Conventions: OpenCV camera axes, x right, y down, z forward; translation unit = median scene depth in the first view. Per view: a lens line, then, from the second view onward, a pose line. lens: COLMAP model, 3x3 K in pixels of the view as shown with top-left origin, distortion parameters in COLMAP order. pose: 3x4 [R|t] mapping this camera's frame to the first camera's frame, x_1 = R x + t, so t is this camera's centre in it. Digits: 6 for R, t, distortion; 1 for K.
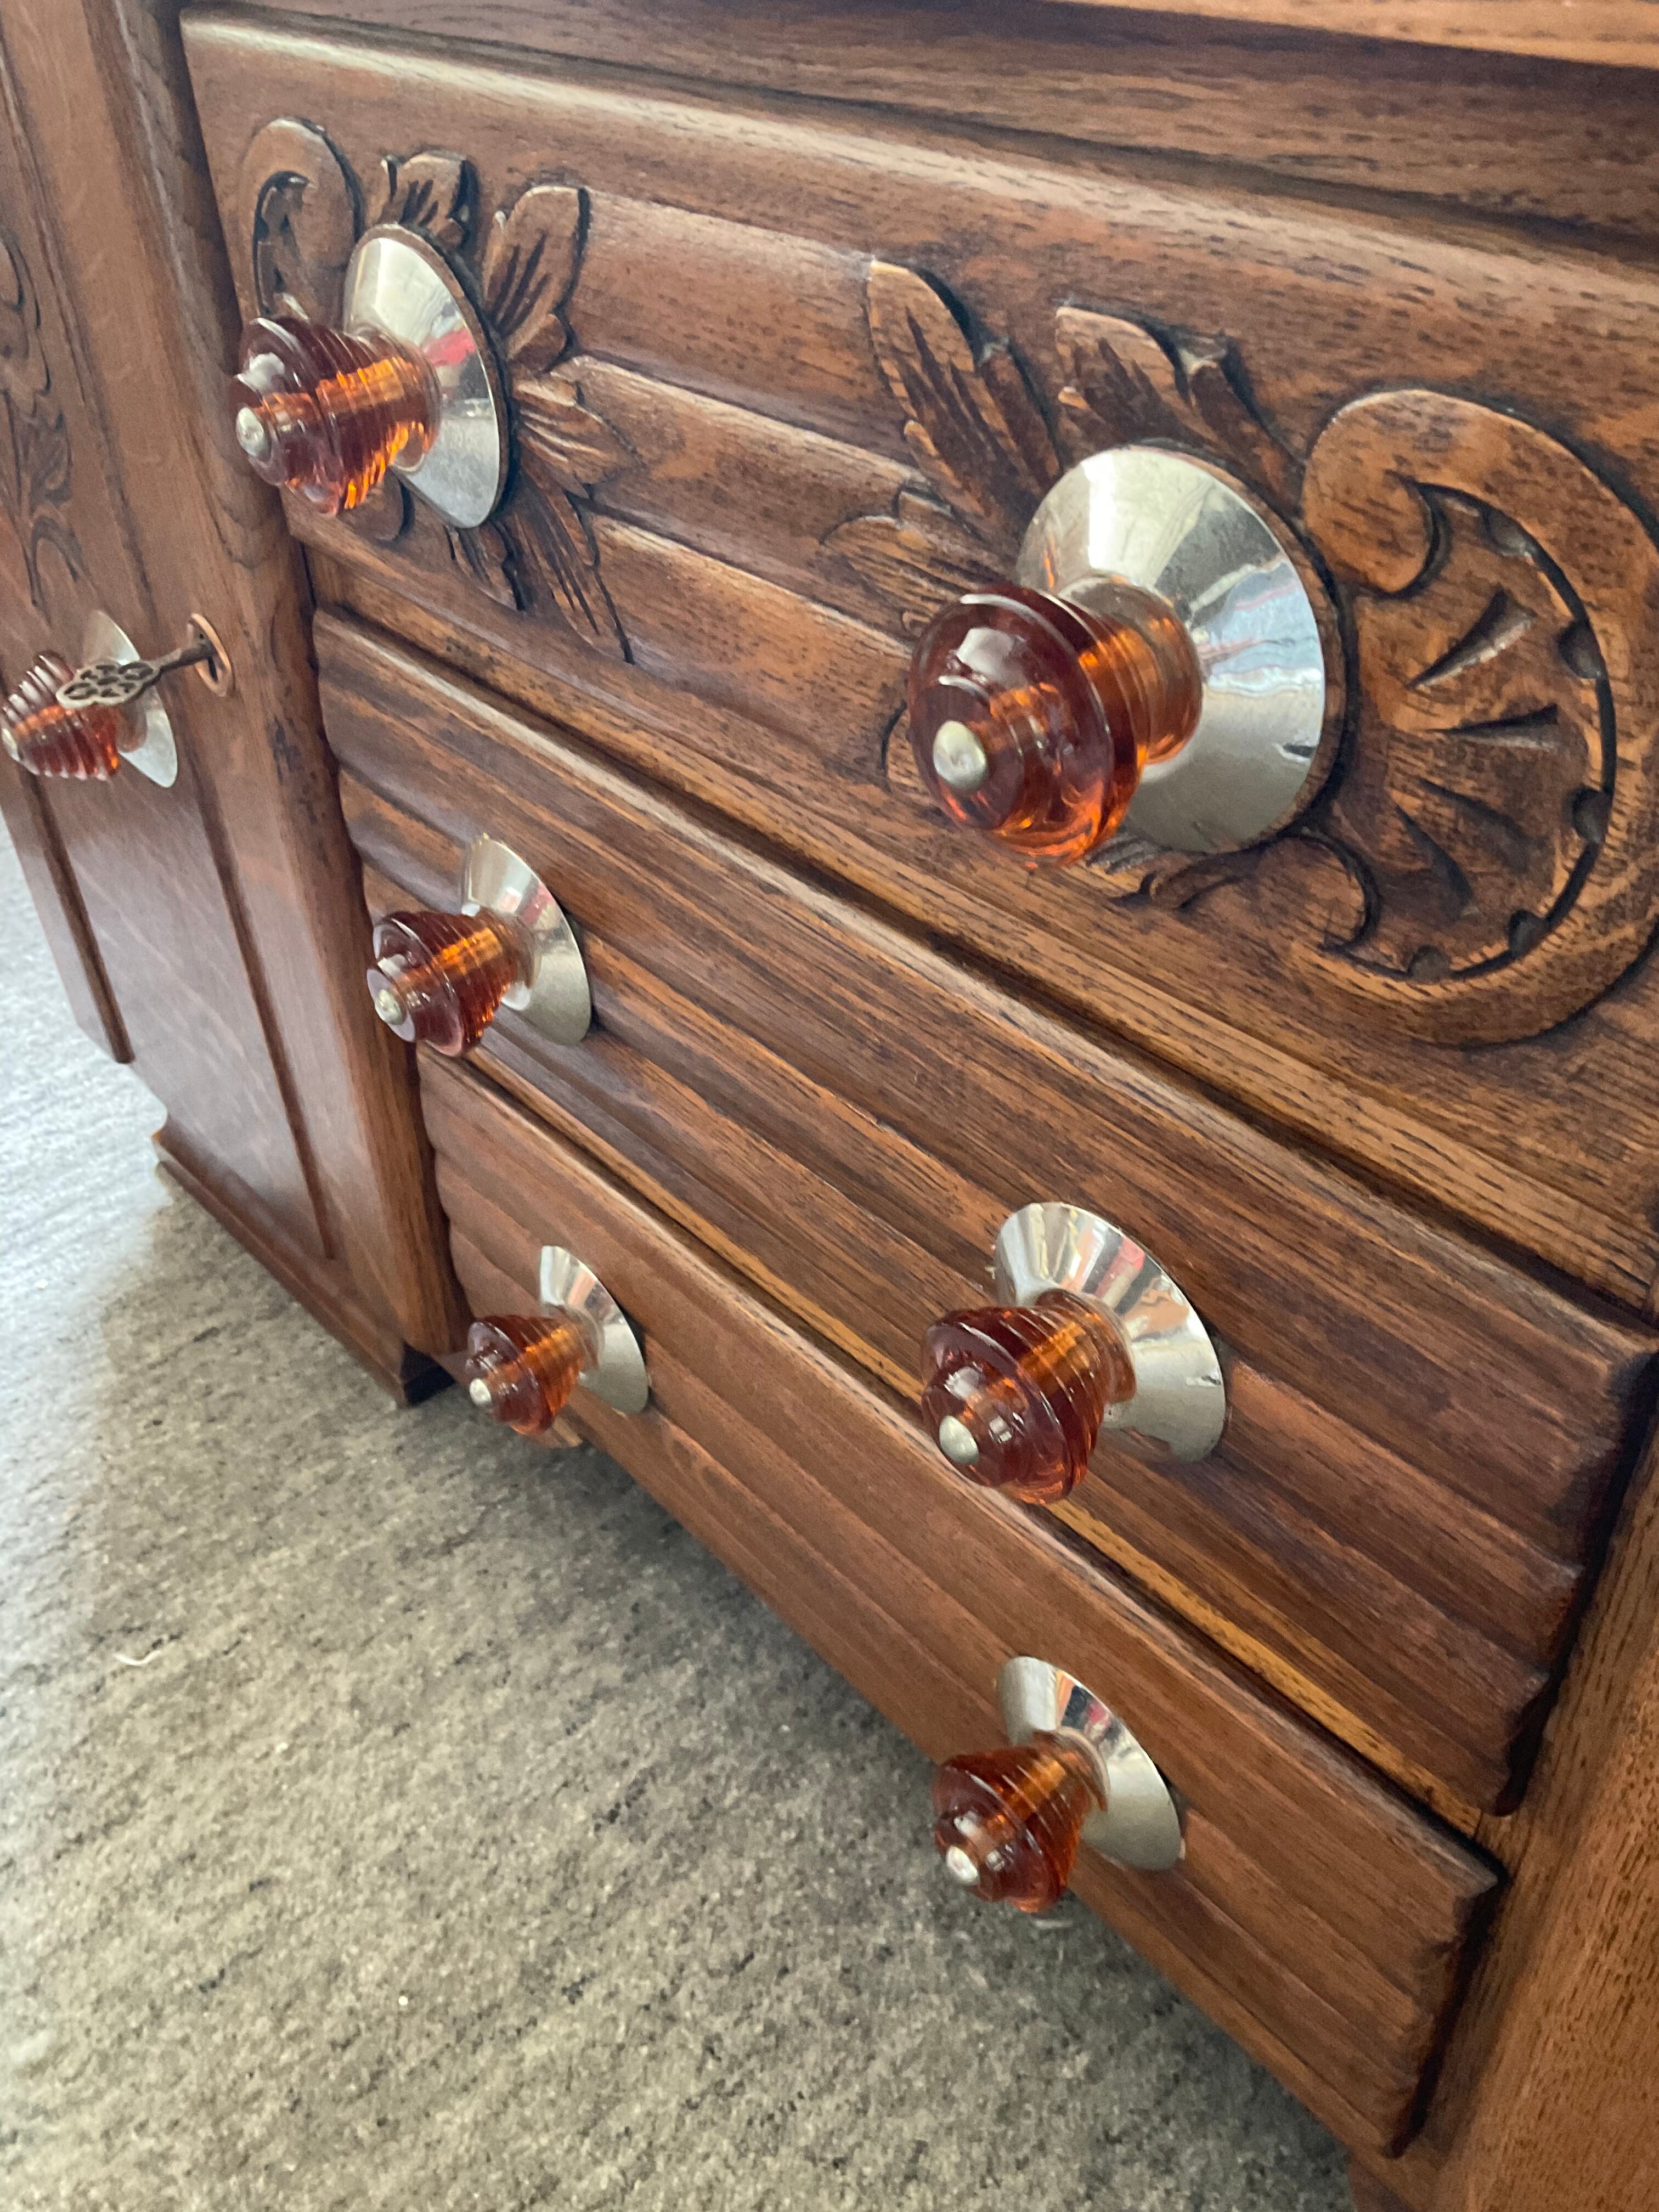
lens RADIAL K [[1842.5, 0, 830.6], [0, 1842.5, 1094.5], [0, 0, 1]] dist [0.048584, -0.096349]
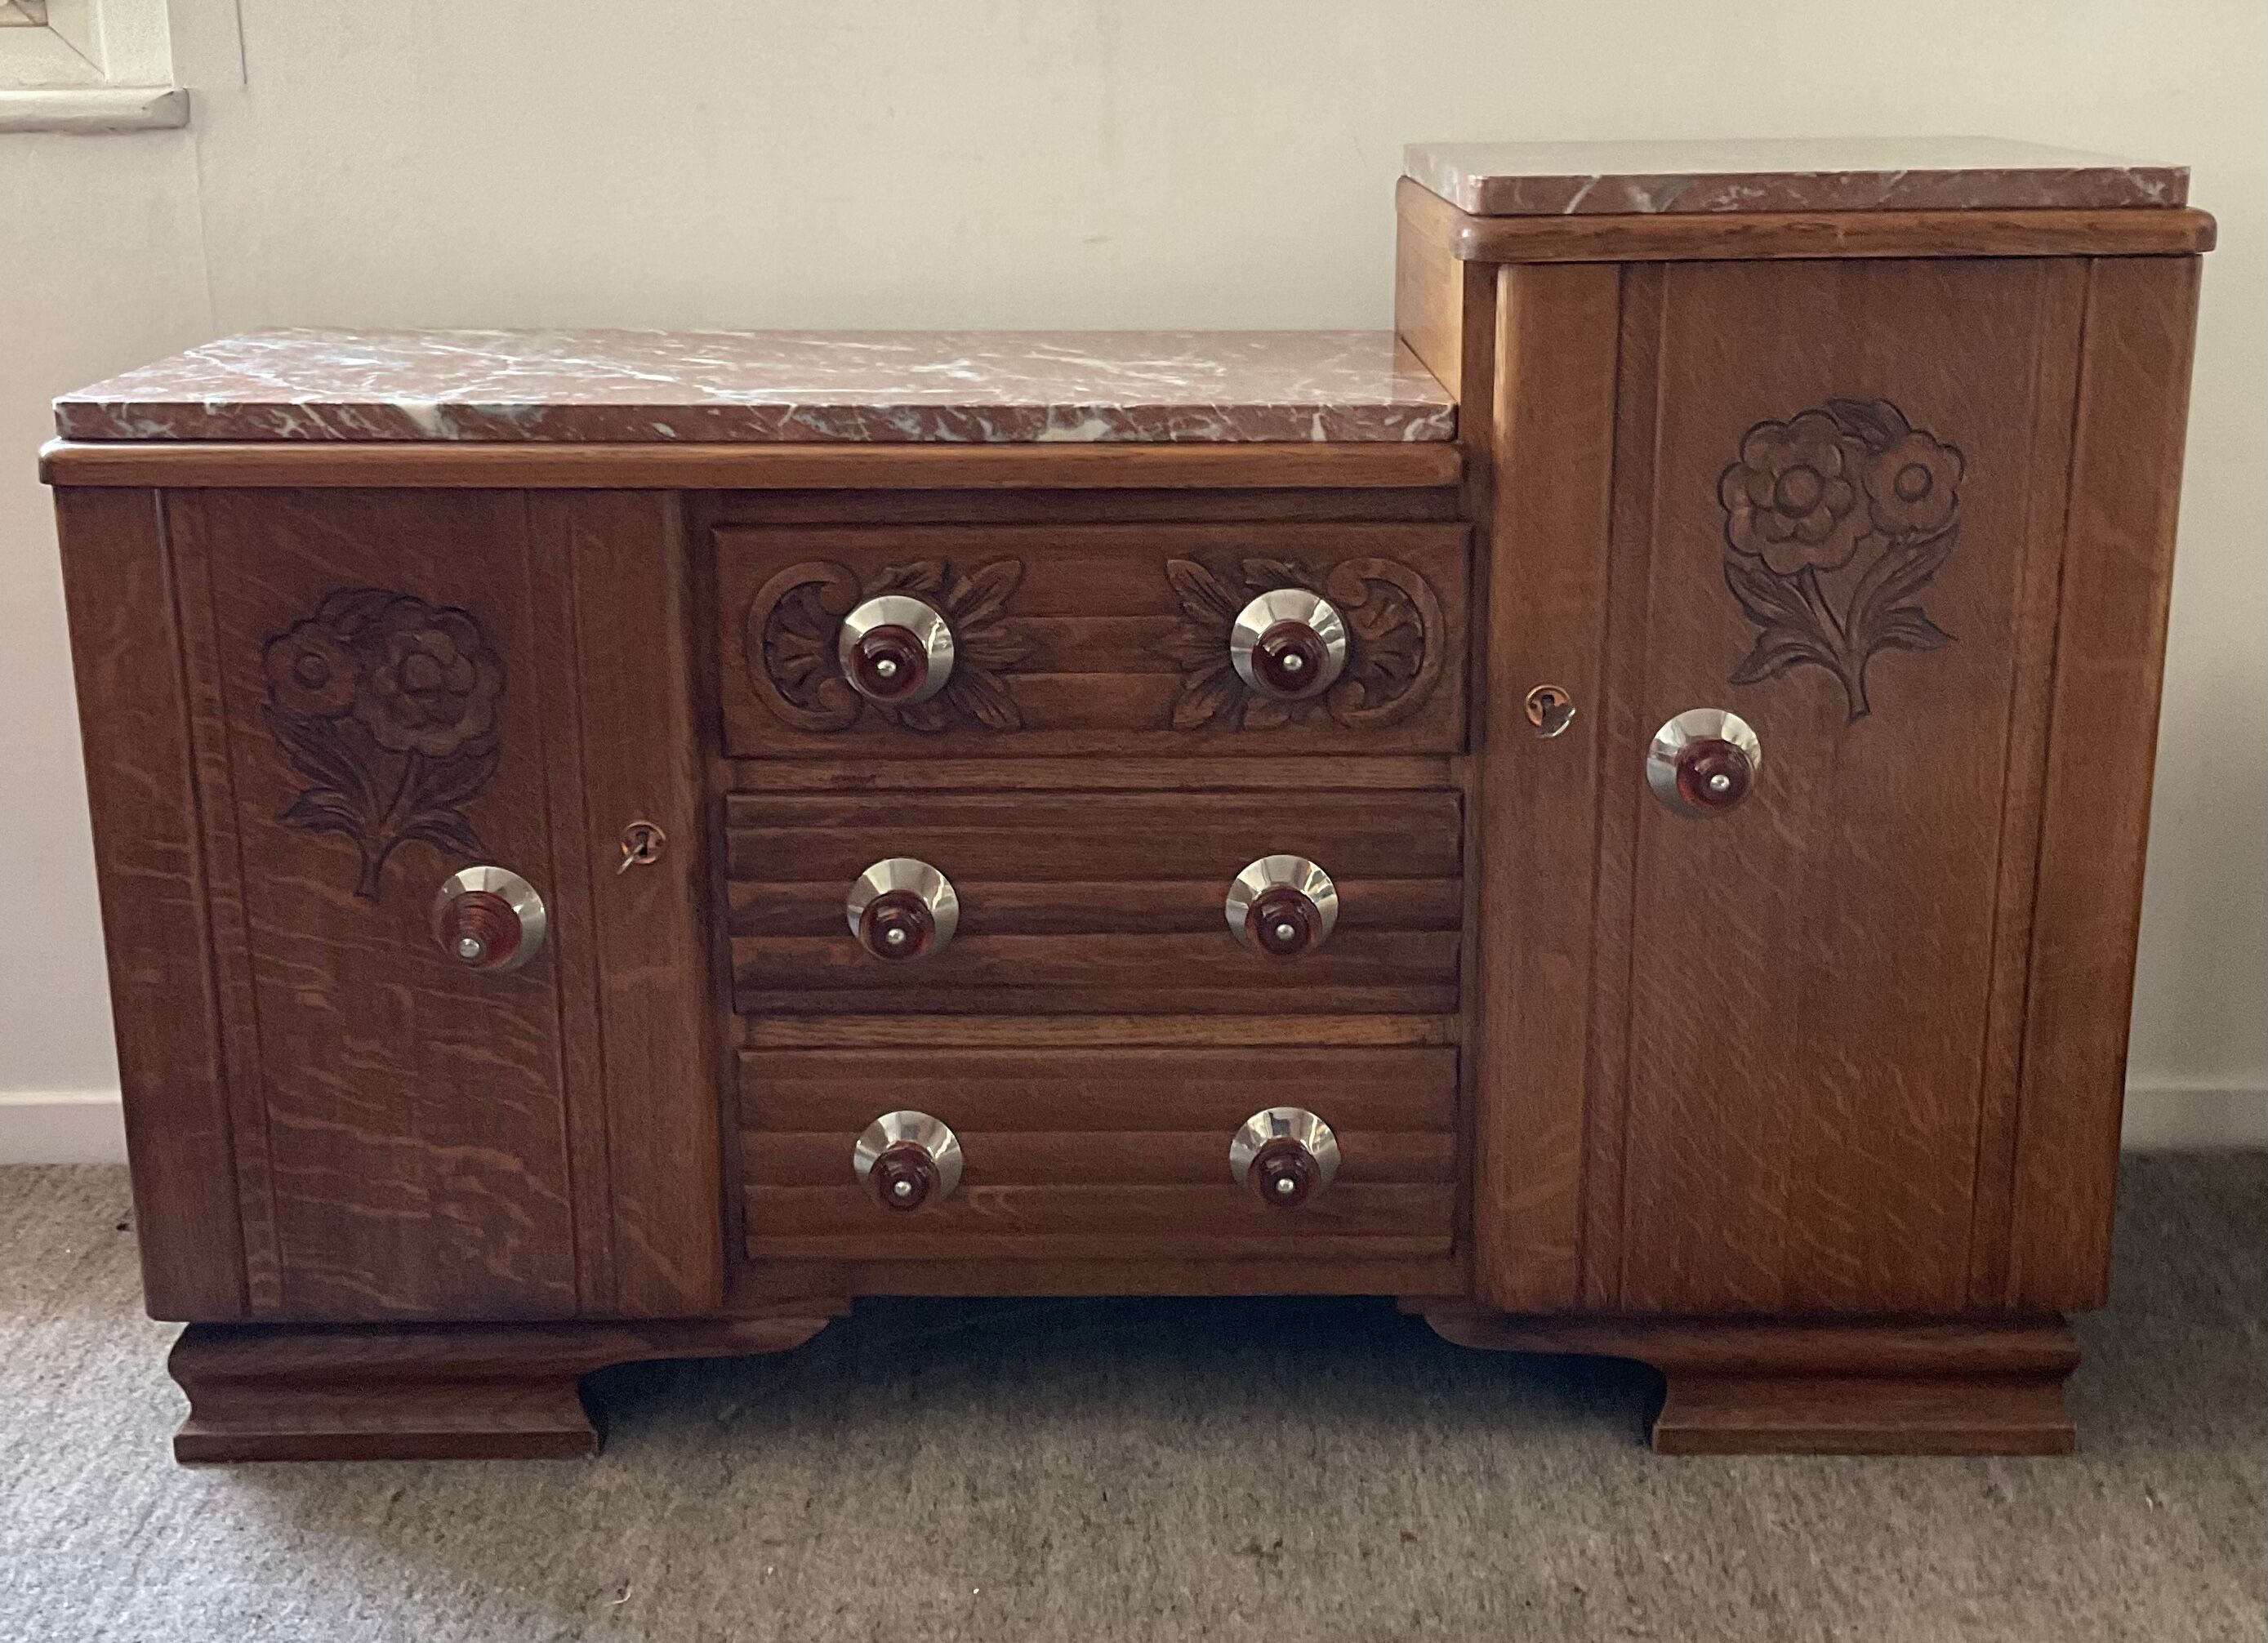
lens RADIAL K [[2695.1, 0, 1128.7], [0, 2695.1, 755.5], [0, 0, 1]] dist [0.062195, 0.000000]
pose [[0.669999, -0.167819, 0.723145, -1.707689], [0.439948, 0.874382, -0.204699, 0.391728], [-0.597952, 0.455294, 0.659667, -0.953372]]
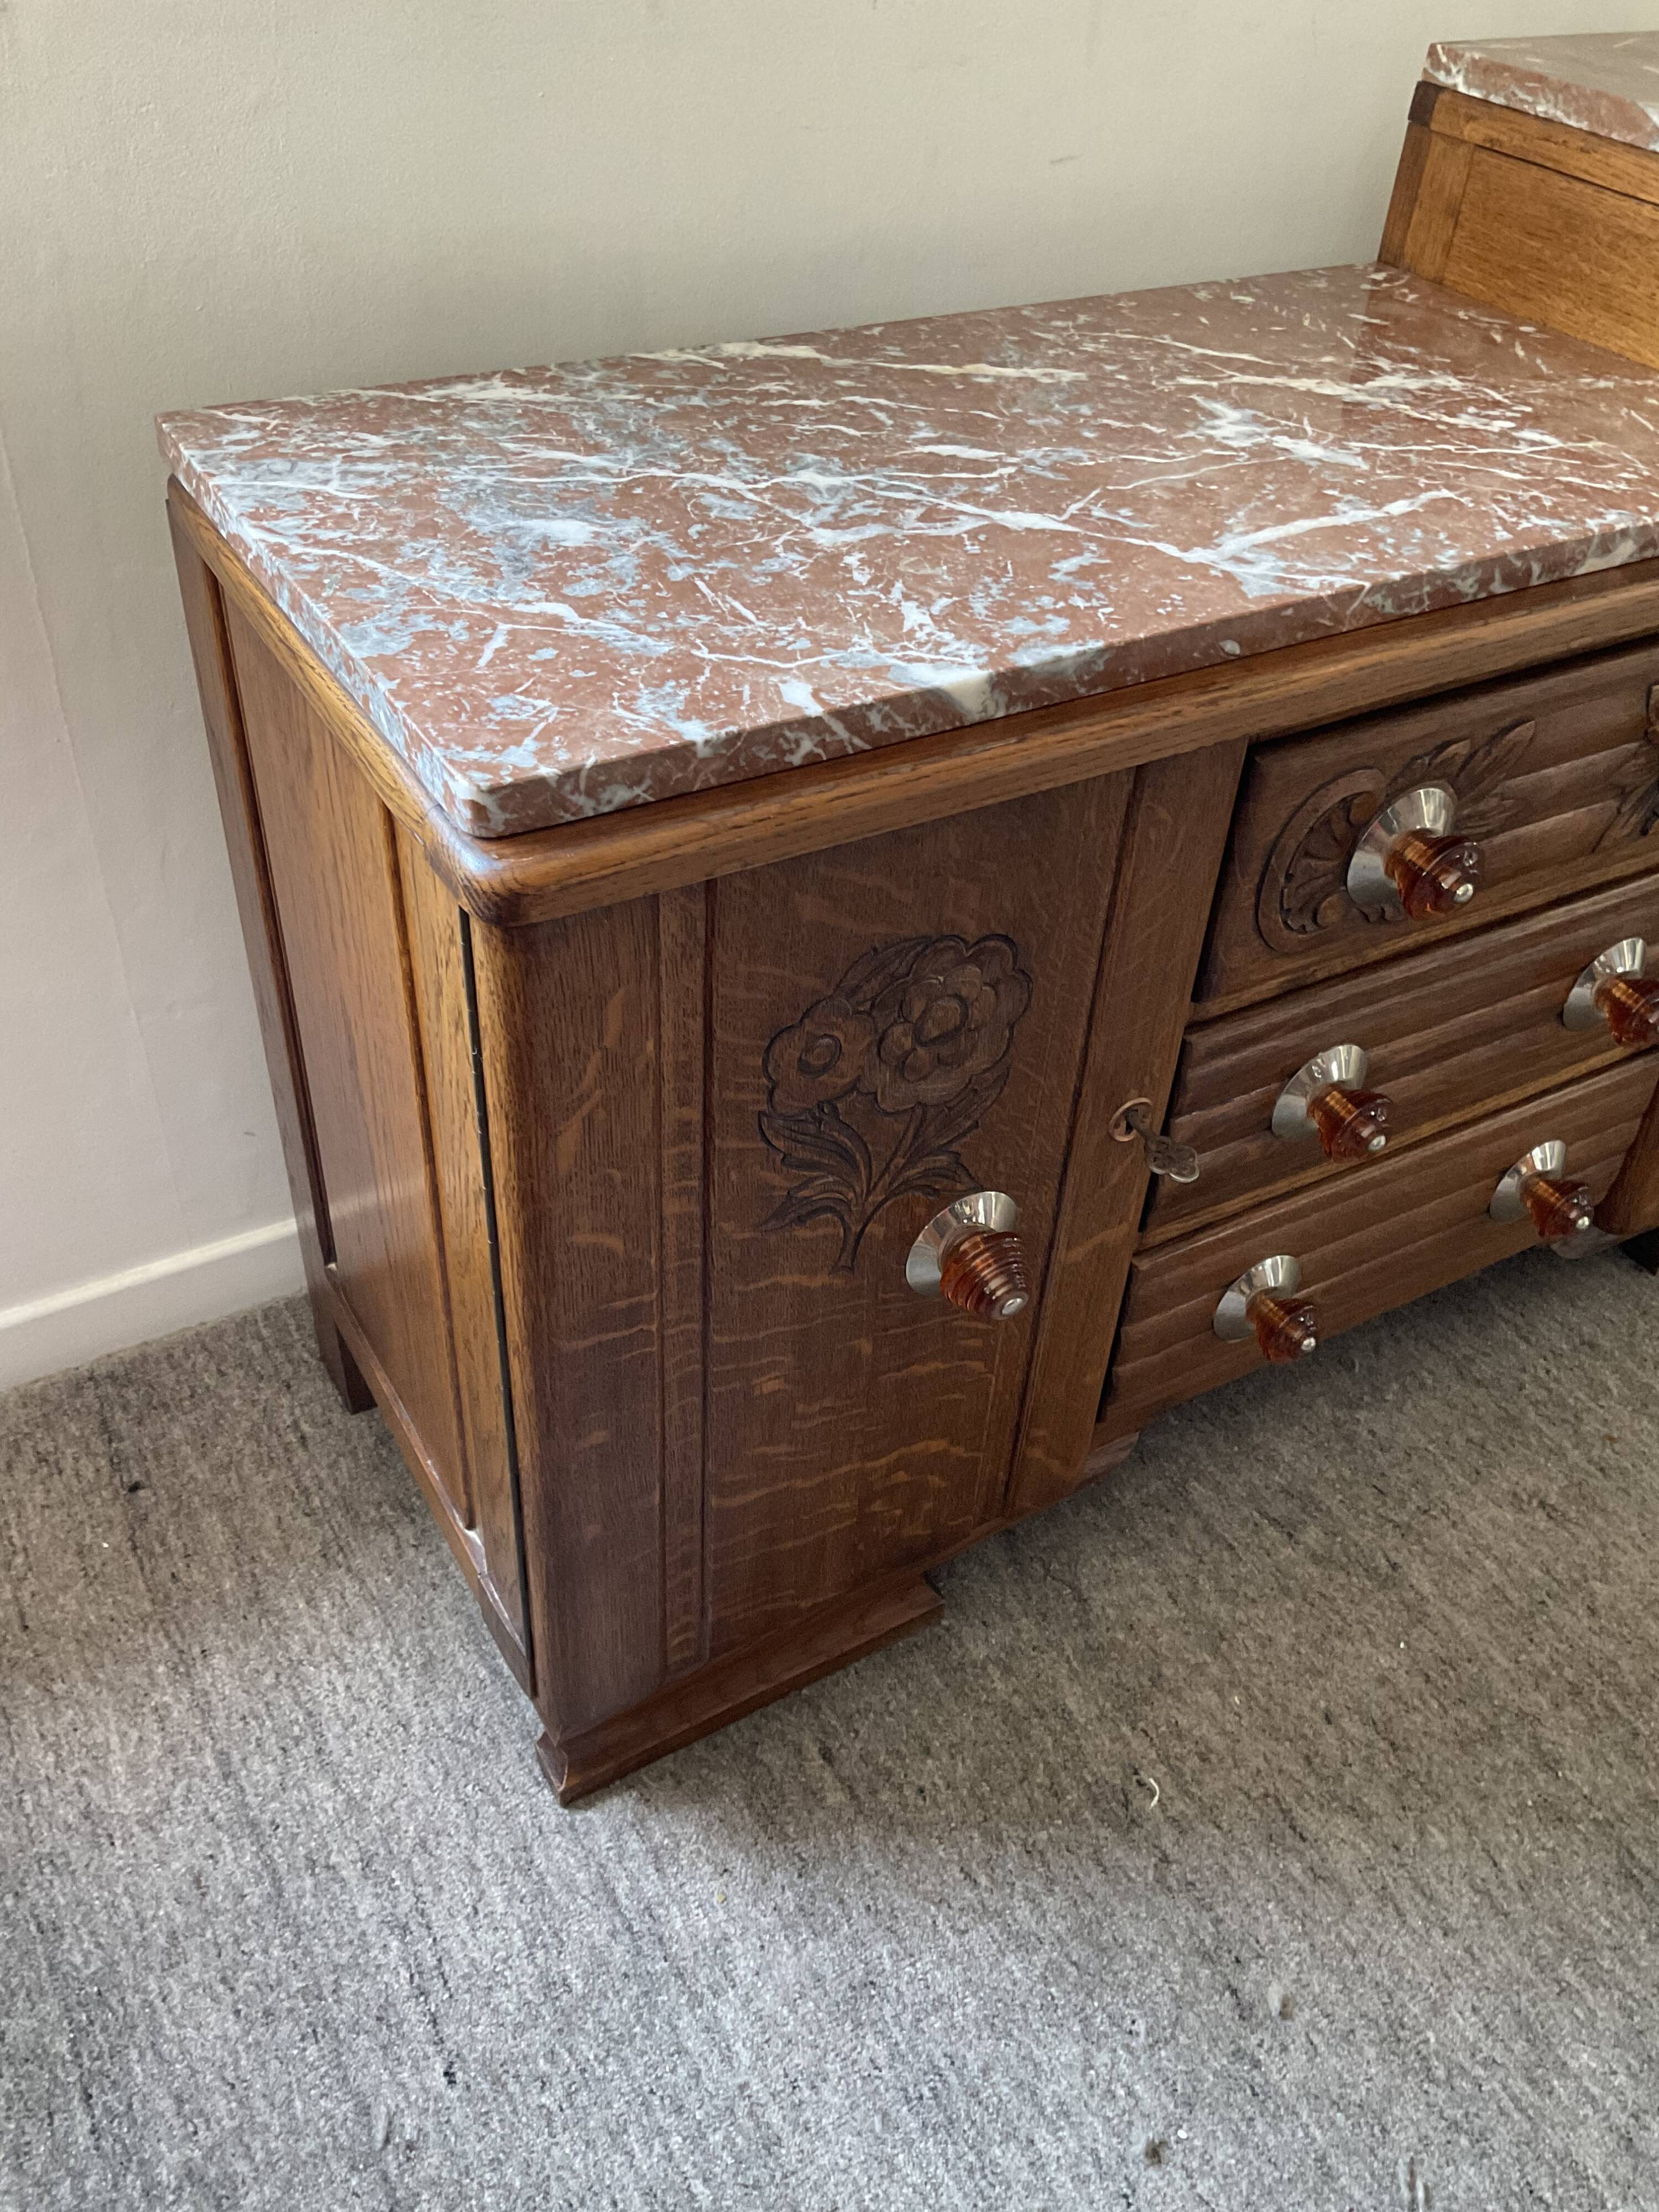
lens RADIAL K [[1842.5, 0, 825.5], [0, 1842.5, 1093.4], [0, 0, 1]] dist [0.048584, -0.096349]
pose [[0.202141, -0.588218, 0.783032, -1.403699], [0.551474, 0.729095, 0.405336, -0.904997], [-0.809330, 0.349886, 0.471767, 0.424079]]
